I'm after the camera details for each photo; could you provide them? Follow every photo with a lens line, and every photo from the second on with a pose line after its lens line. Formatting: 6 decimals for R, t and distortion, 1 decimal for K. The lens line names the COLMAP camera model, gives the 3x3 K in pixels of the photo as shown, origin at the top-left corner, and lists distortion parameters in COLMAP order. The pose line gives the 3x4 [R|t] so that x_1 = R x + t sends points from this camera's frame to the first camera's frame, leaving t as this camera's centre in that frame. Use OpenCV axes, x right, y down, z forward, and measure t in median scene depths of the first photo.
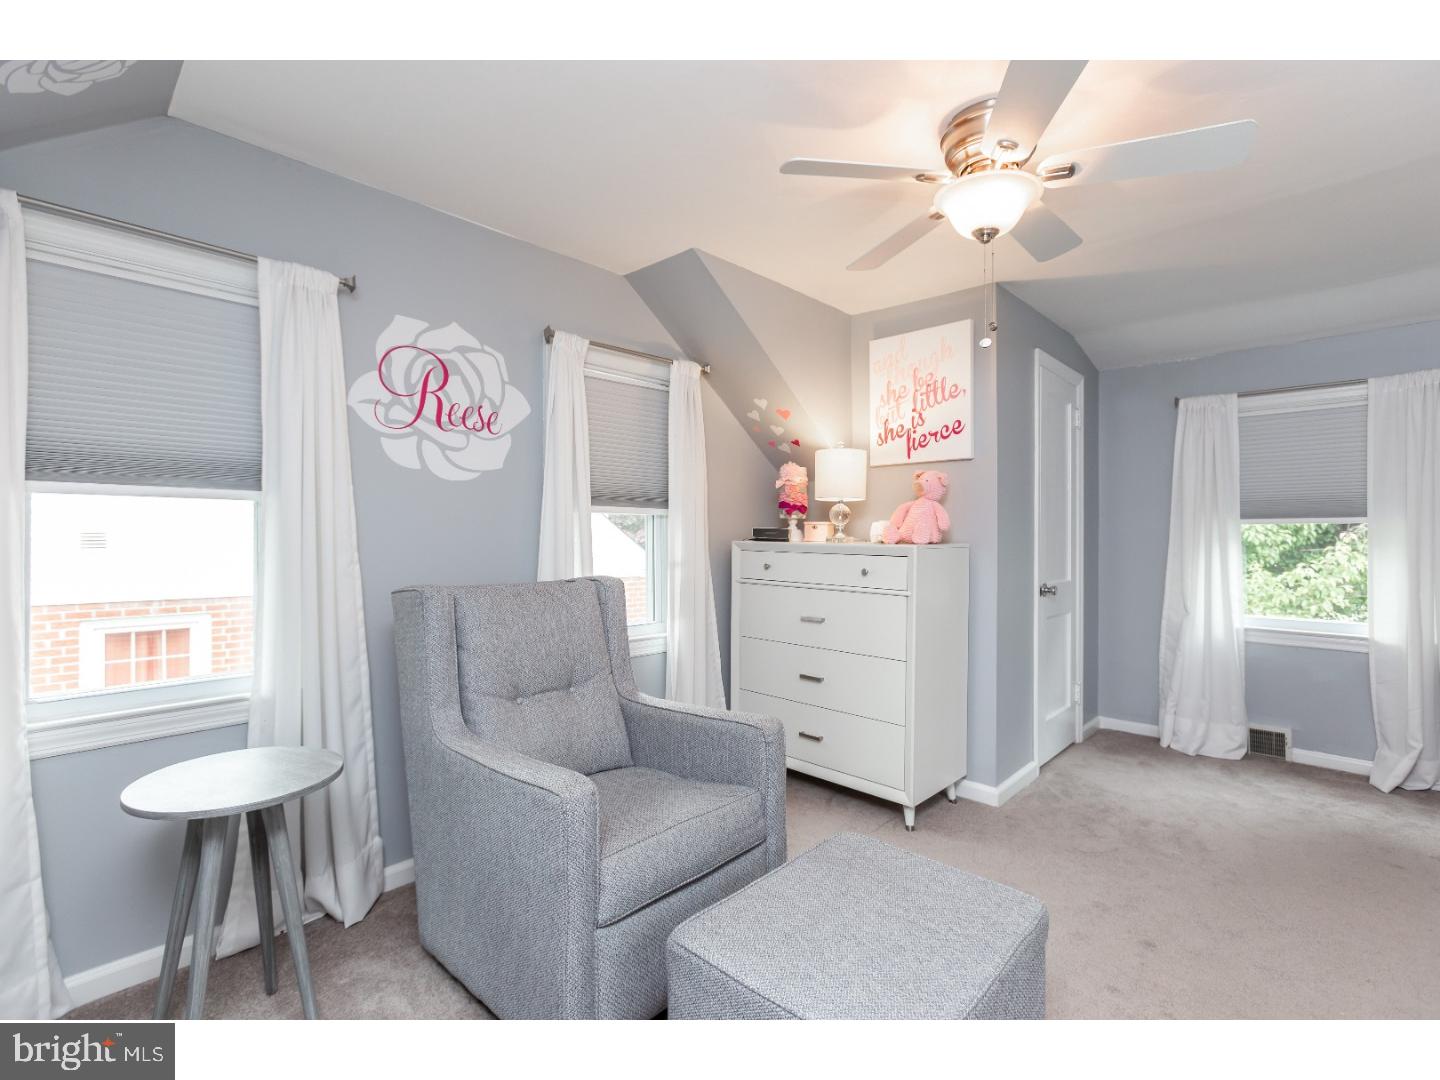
lens RADIAL K [[655.1, 0, 720.0], [0, 655.1, 537.1], [0, 0, 1]] dist [-0.004450, 0.001196]
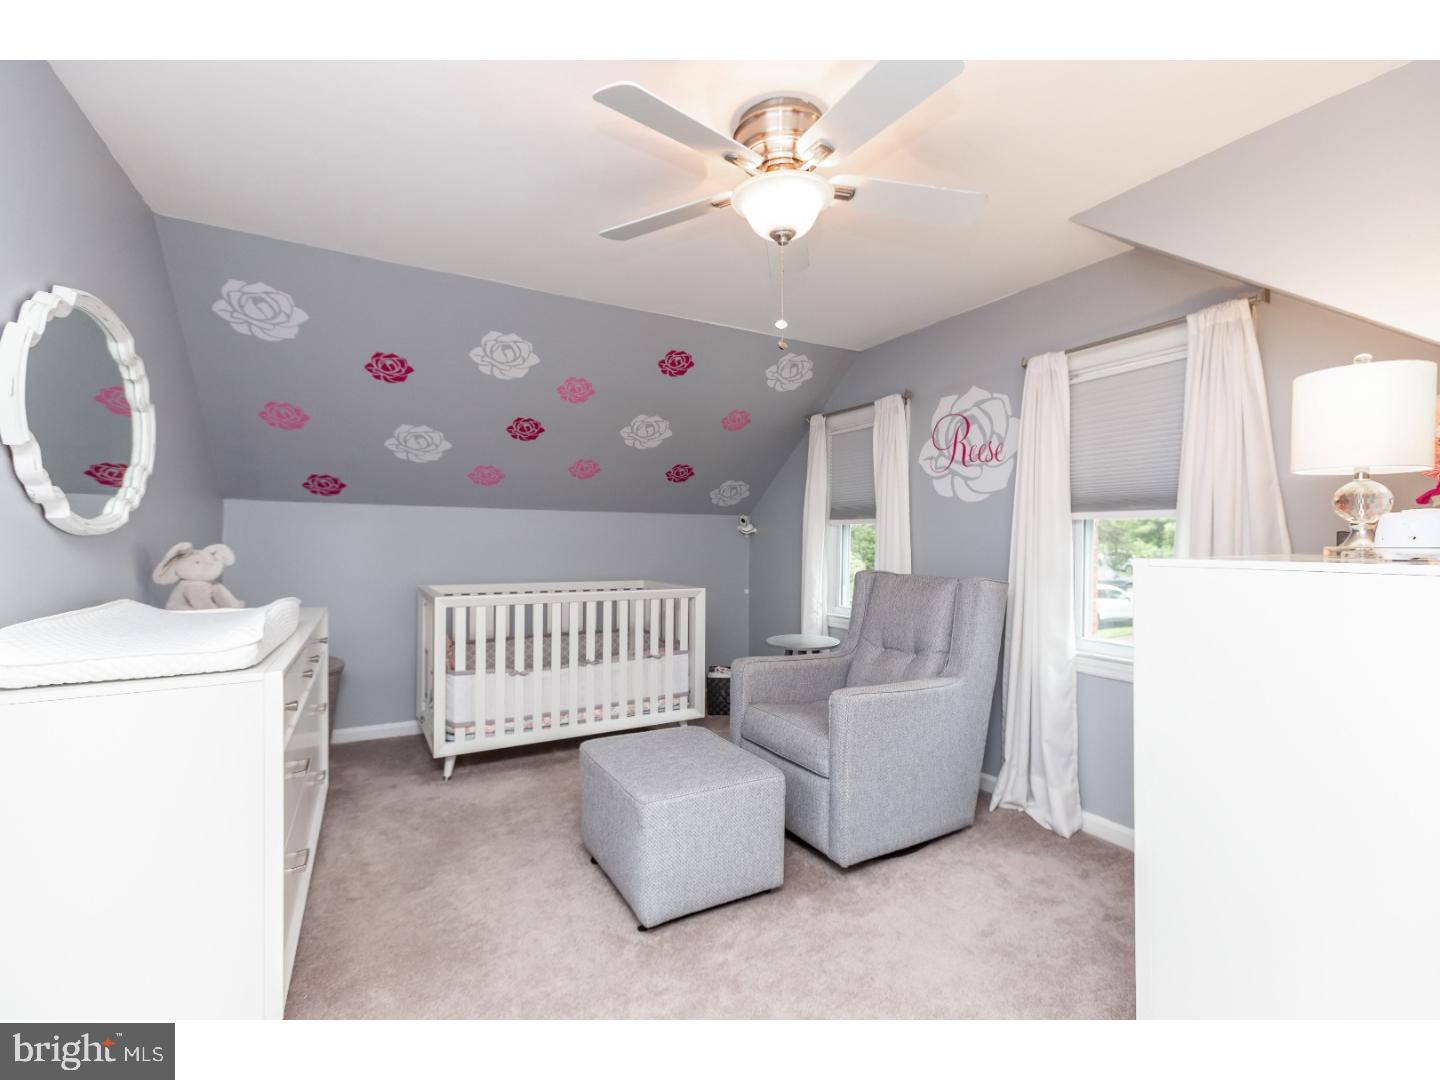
lens RADIAL K [[655.1, 0, 721.0], [0, 655.1, 542.0], [0, 0, 1]] dist [-0.004450, 0.001196]
pose [[-0.296688, -0.000781, -0.954974, 1.065383], [-0.010234, 0.999945, 0.002362, -0.000369], [0.954920, 0.010474, -0.296680, 0.914401]]
